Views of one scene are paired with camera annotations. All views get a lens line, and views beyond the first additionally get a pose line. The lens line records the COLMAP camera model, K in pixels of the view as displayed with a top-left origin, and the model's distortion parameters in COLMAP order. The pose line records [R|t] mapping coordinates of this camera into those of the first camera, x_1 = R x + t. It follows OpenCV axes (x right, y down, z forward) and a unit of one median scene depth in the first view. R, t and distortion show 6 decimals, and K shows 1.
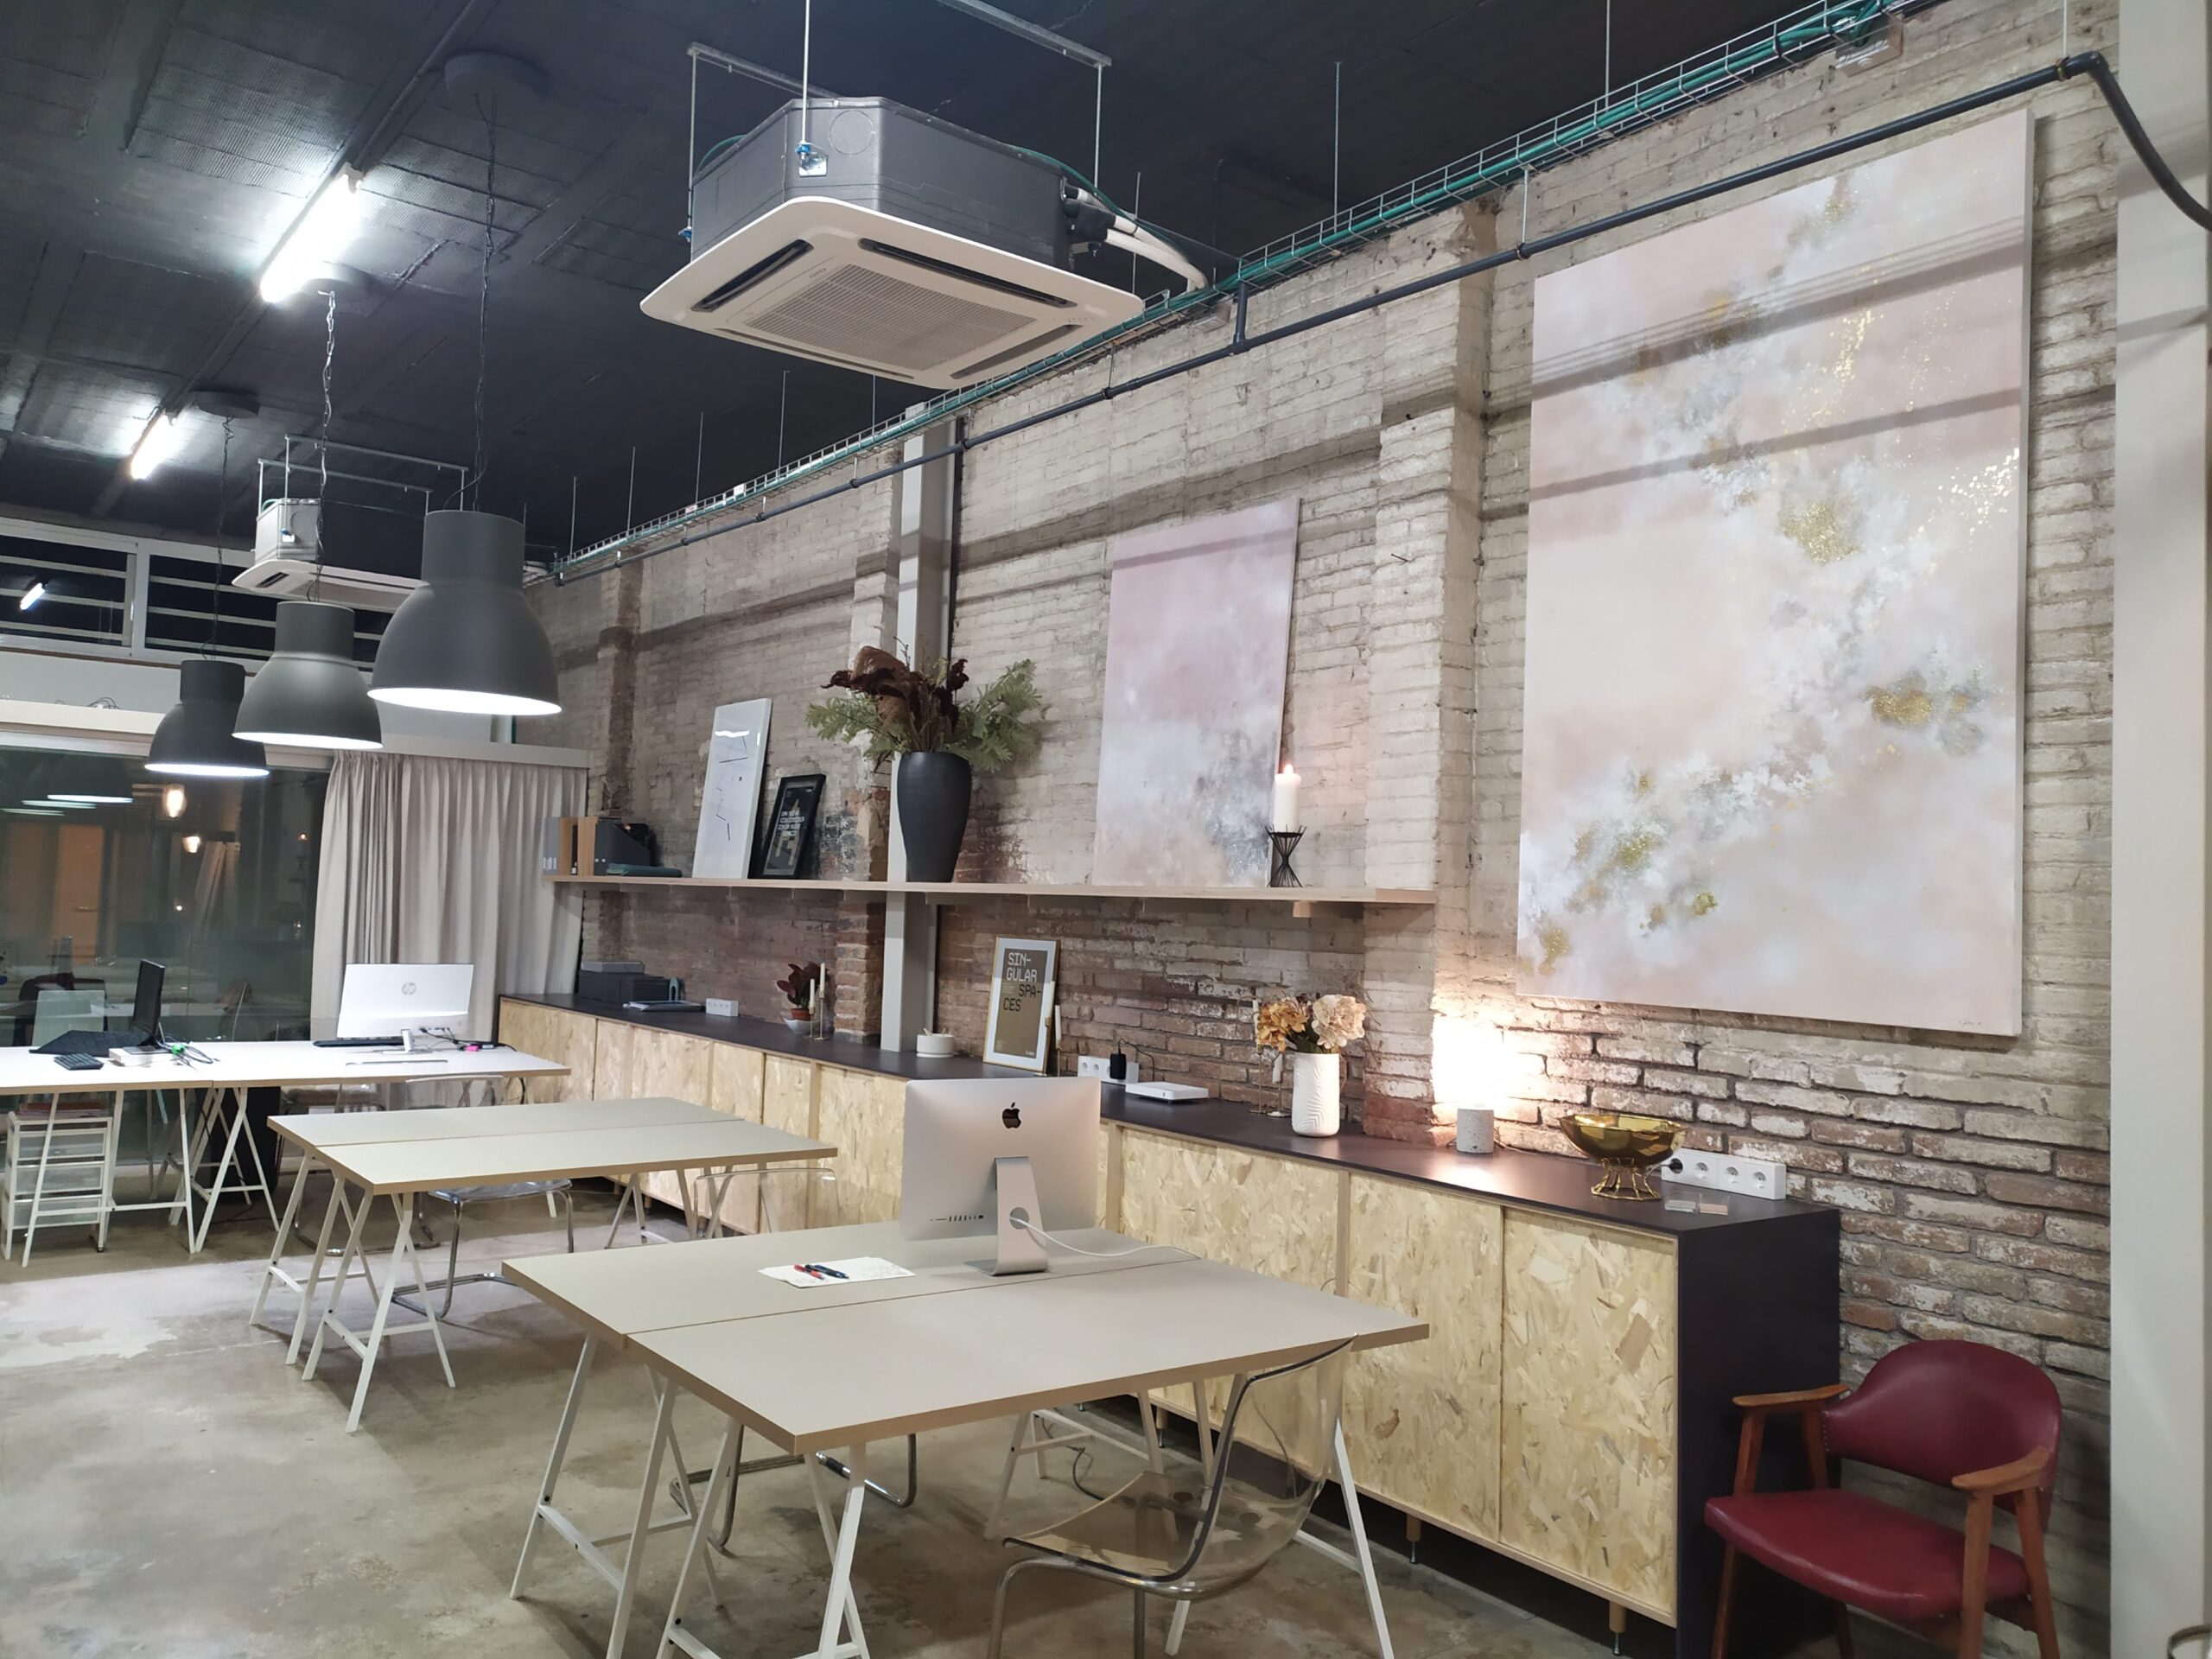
lens RADIAL K [[1670.3, 0, 1106.9], [0, 1670.3, 828.8], [0, 0, 1]] dist [0.032521, -0.009504]
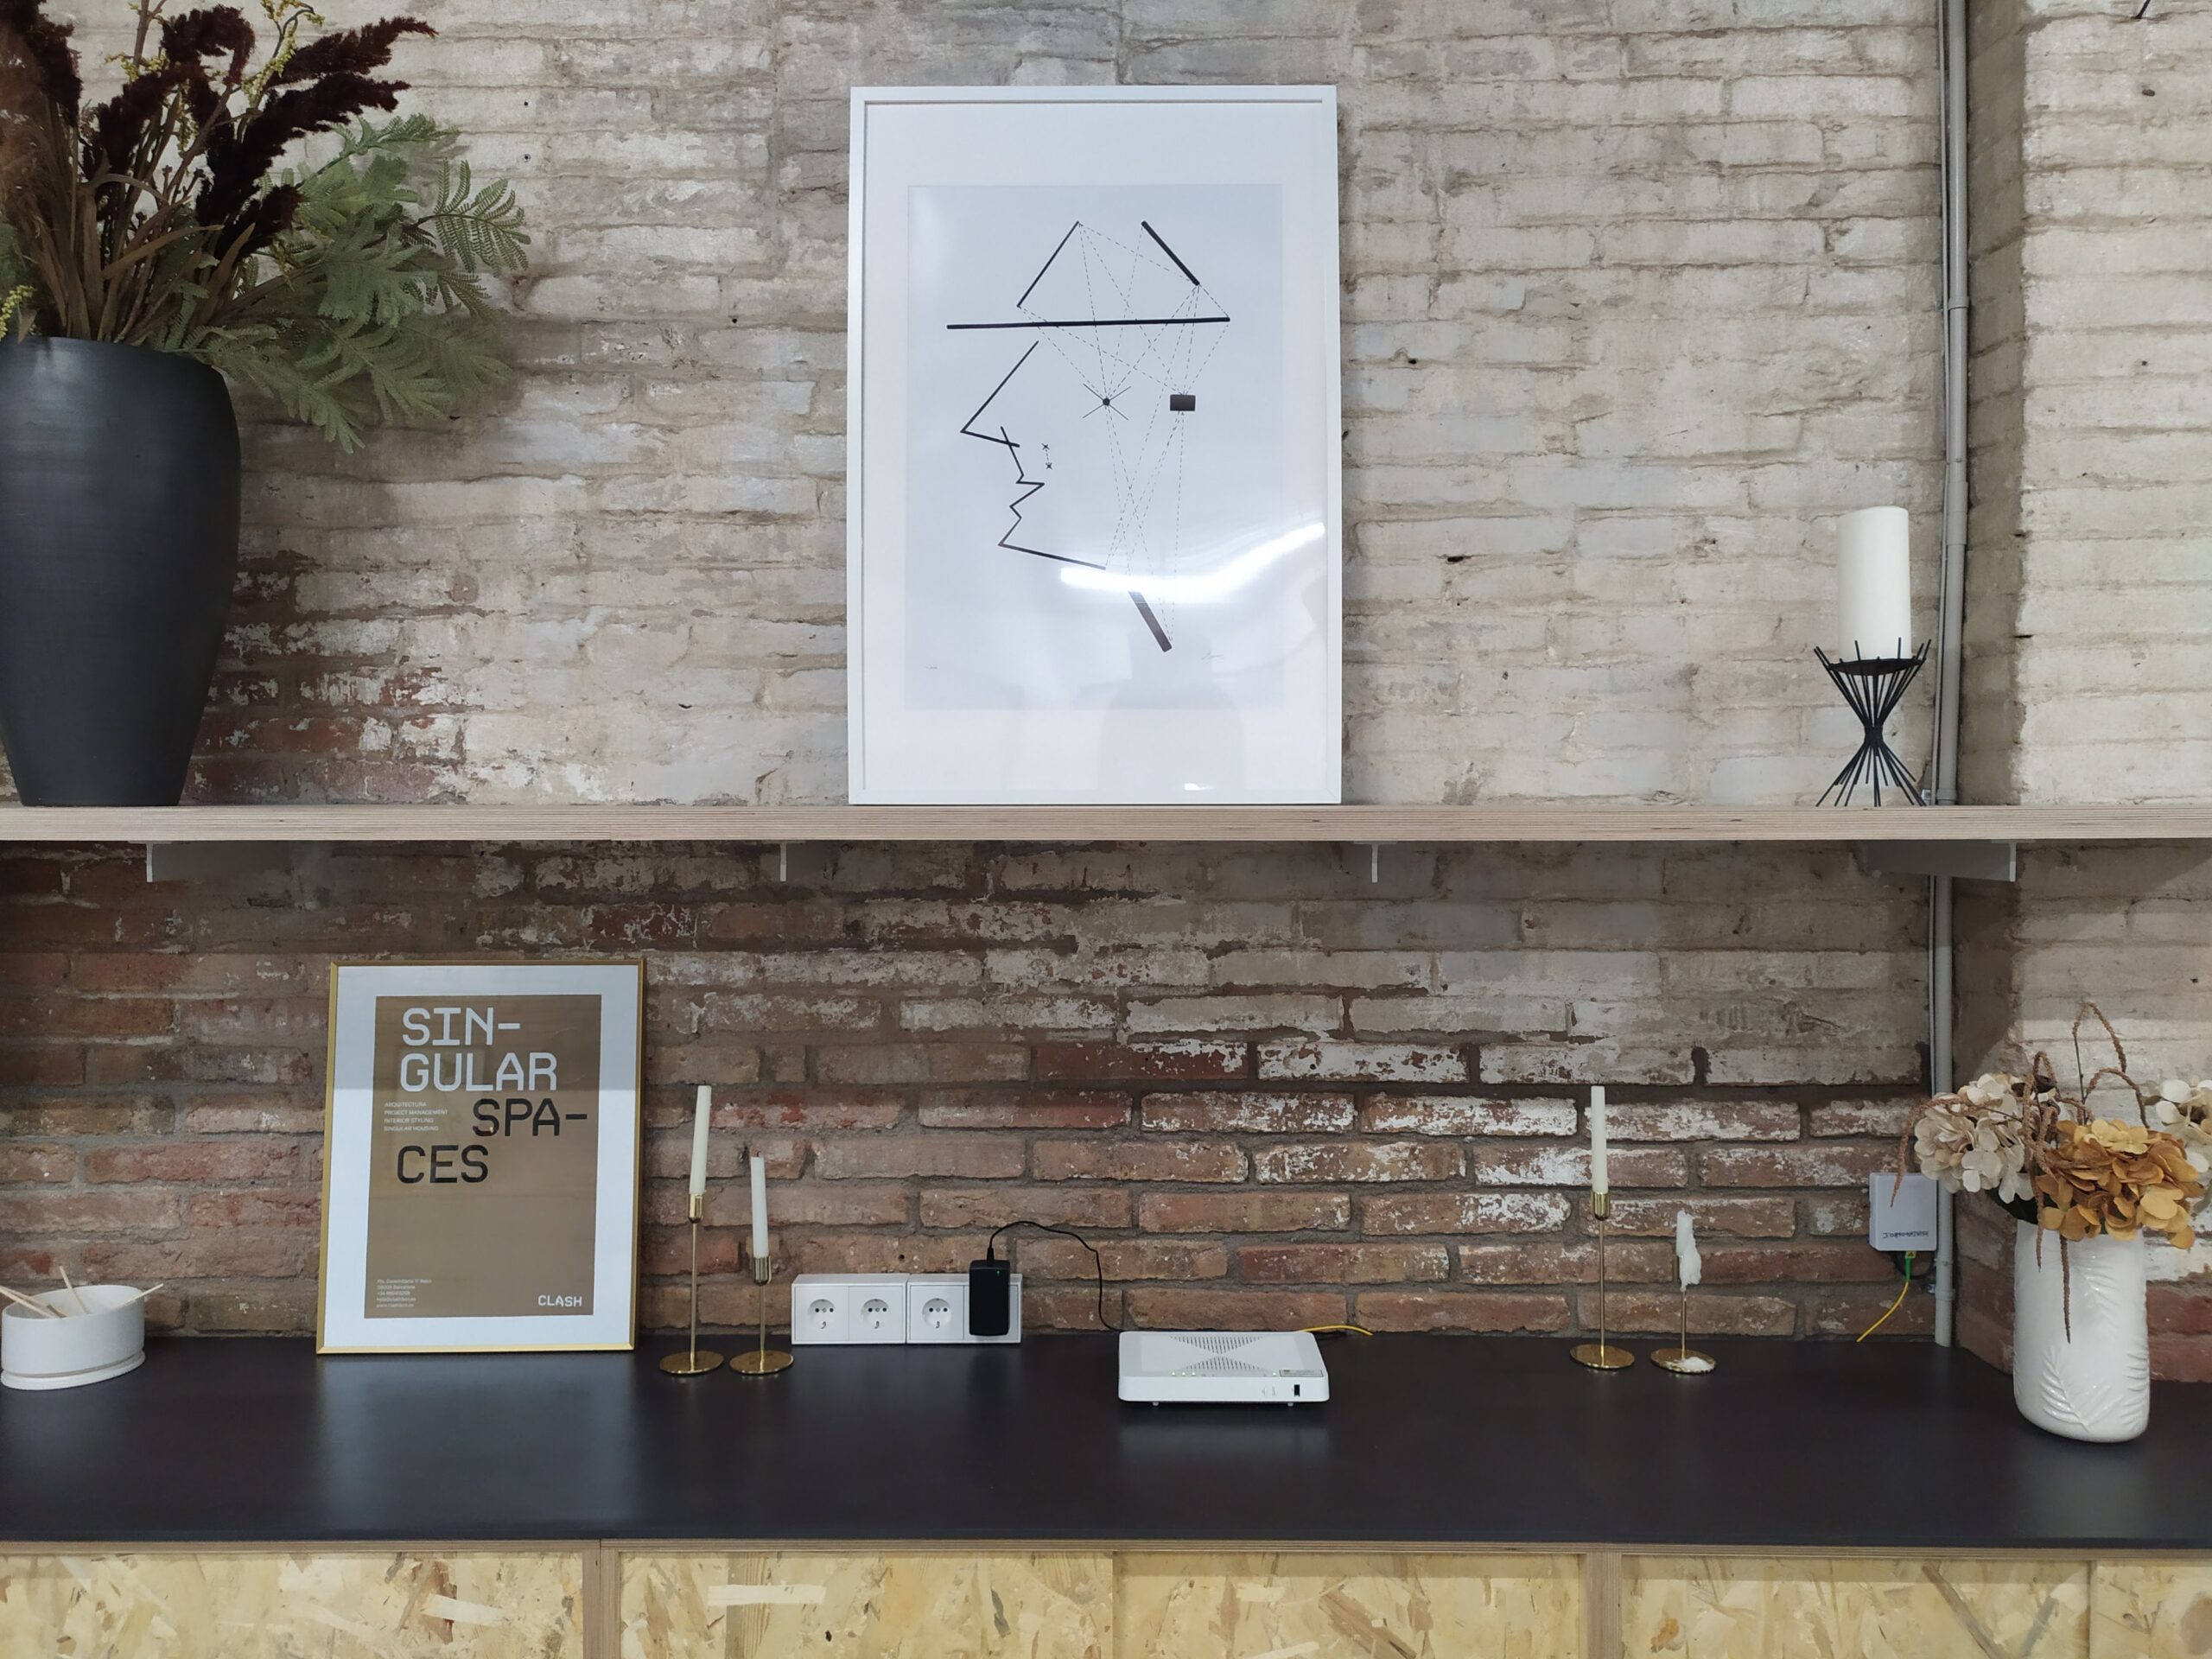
lens RADIAL K [[1670.3, 0, 1106.0], [0, 1670.3, 832.0], [0, 0, 1]] dist [0.032521, -0.009504]
pose [[0.605442, -0.048299, 0.794422, -0.264350], [-0.016684, 0.997167, 0.073340, 0.013528], [-0.795714, -0.057657, 0.602922, 0.767434]]
